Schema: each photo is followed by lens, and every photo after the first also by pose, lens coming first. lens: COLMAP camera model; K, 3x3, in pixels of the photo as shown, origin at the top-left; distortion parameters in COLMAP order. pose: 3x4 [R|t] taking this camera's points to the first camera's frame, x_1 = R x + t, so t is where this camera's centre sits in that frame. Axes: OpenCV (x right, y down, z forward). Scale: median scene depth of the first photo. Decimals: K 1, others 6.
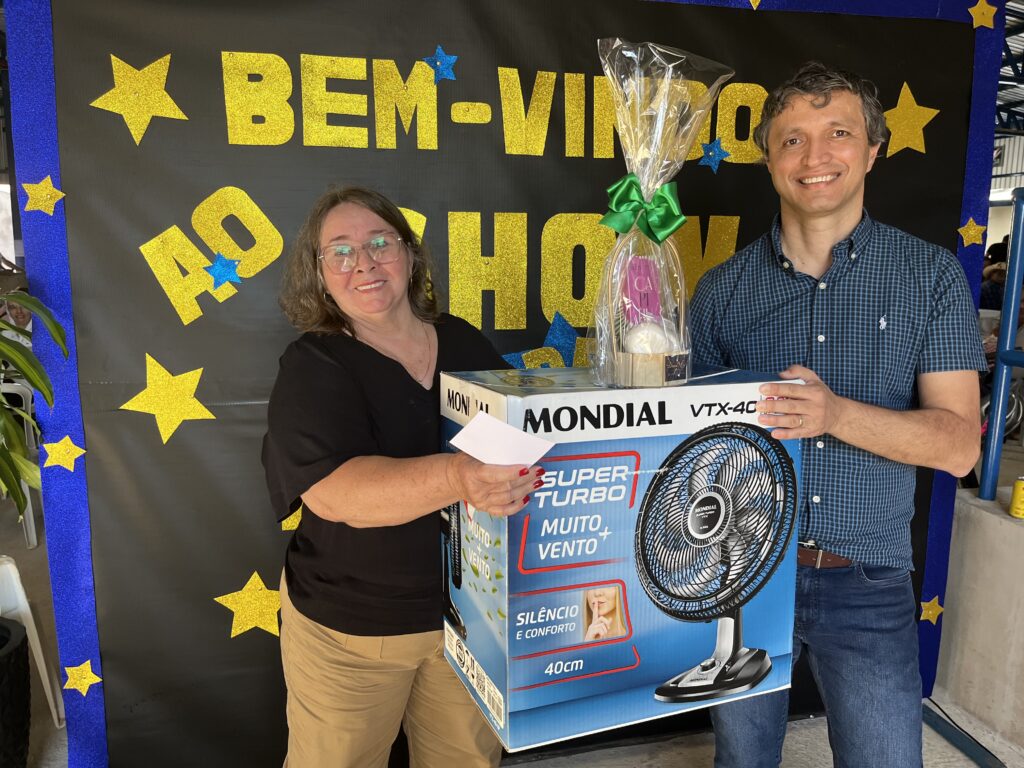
lens RADIAL K [[765.6, 0, 520.4], [0, 765.6, 379.6], [0, 0, 1]] dist [0.057623, -0.078646]
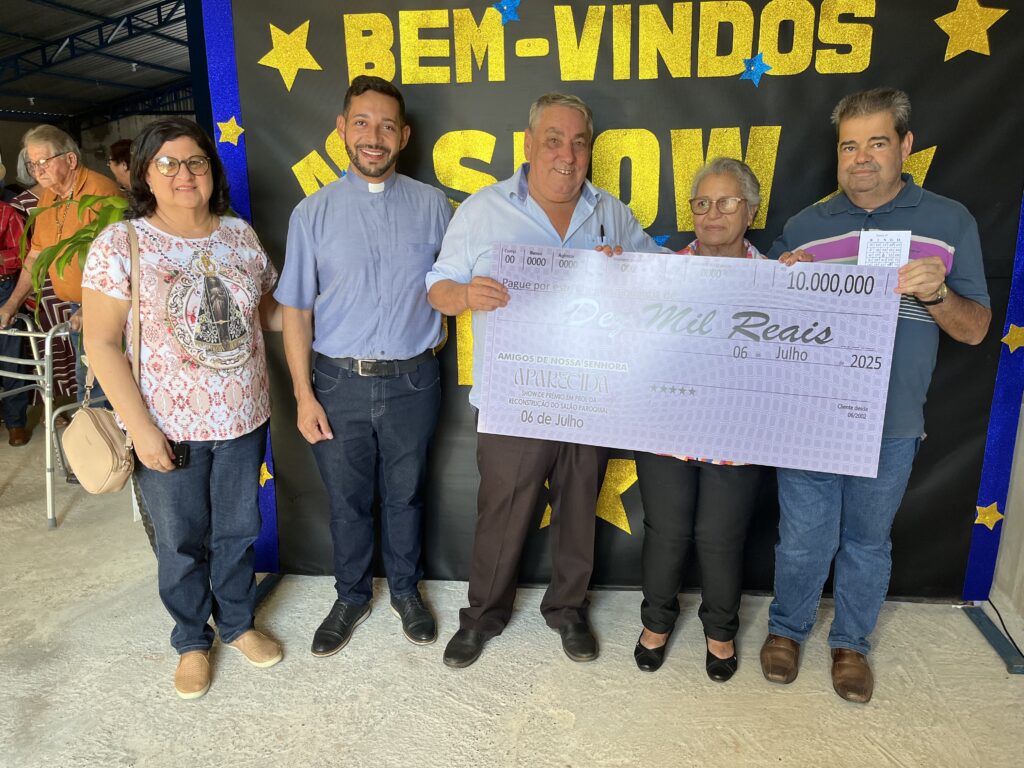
lens RADIAL K [[765.6, 0, 515.0], [0, 765.6, 381.6], [0, 0, 1]] dist [0.057623, -0.078646]
pose [[0.945963, 0.062596, -0.318175, 0.332122], [-0.035514, 0.995288, 0.090221, 0.068805], [0.322323, -0.074046, 0.943729, -0.194283]]
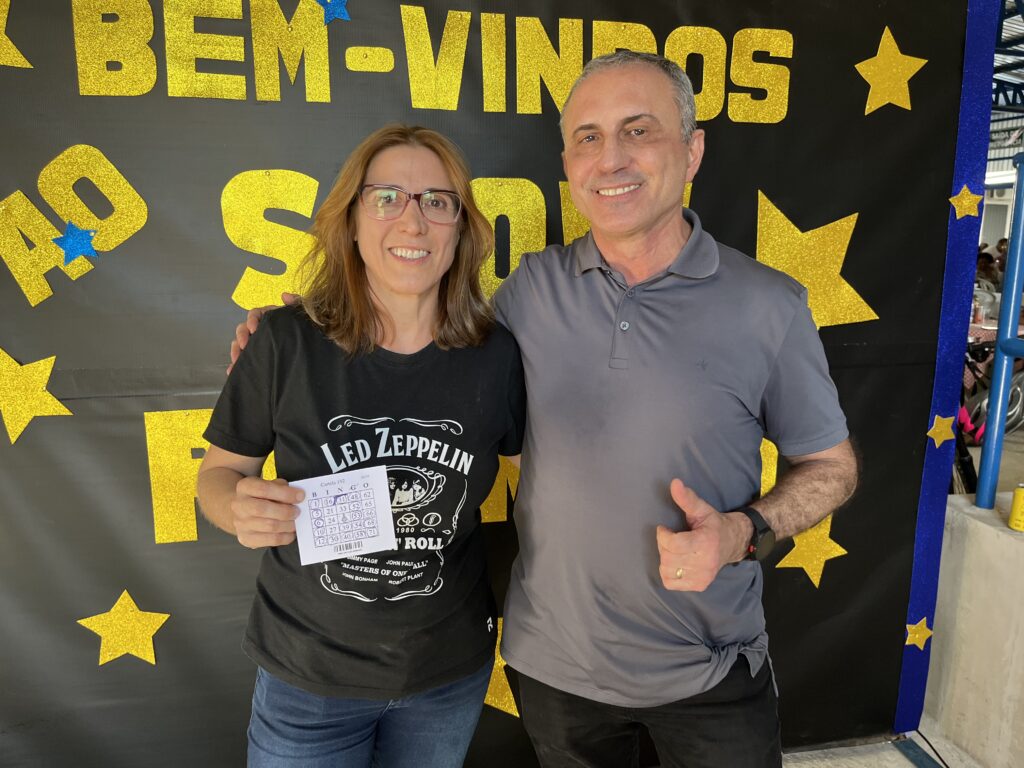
lens RADIAL K [[765.6, 0, 516.0], [0, 765.6, 370.3], [0, 0, 1]] dist [0.057623, -0.078646]
pose [[0.999747, 0.004033, -0.022116, 0.119924], [-0.003917, 0.999978, 0.005285, -0.005897], [0.022137, -0.005197, 0.999741, 0.145538]]
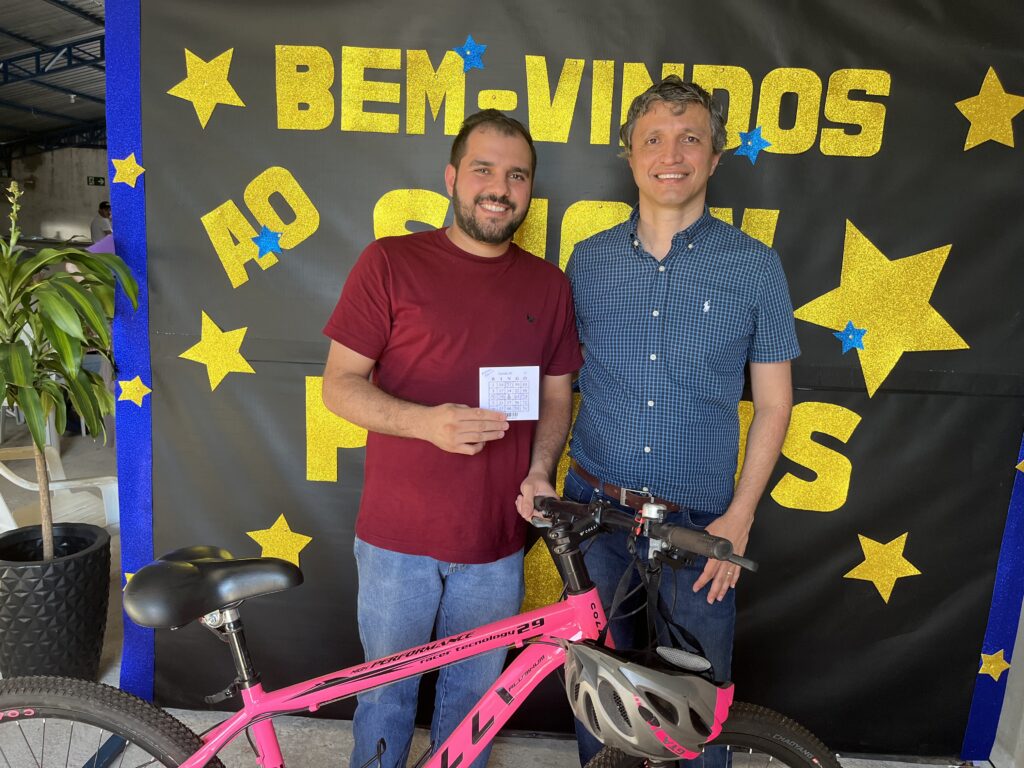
lens RADIAL K [[765.6, 0, 514.0], [0, 765.6, 386.4], [0, 0, 1]] dist [0.057623, -0.078646]
pose [[0.964111, 0.089381, -0.250001, 0.252425], [-0.087573, 0.995989, 0.018368, 0.015873], [0.250640, 0.004185, 0.968071, 0.004600]]
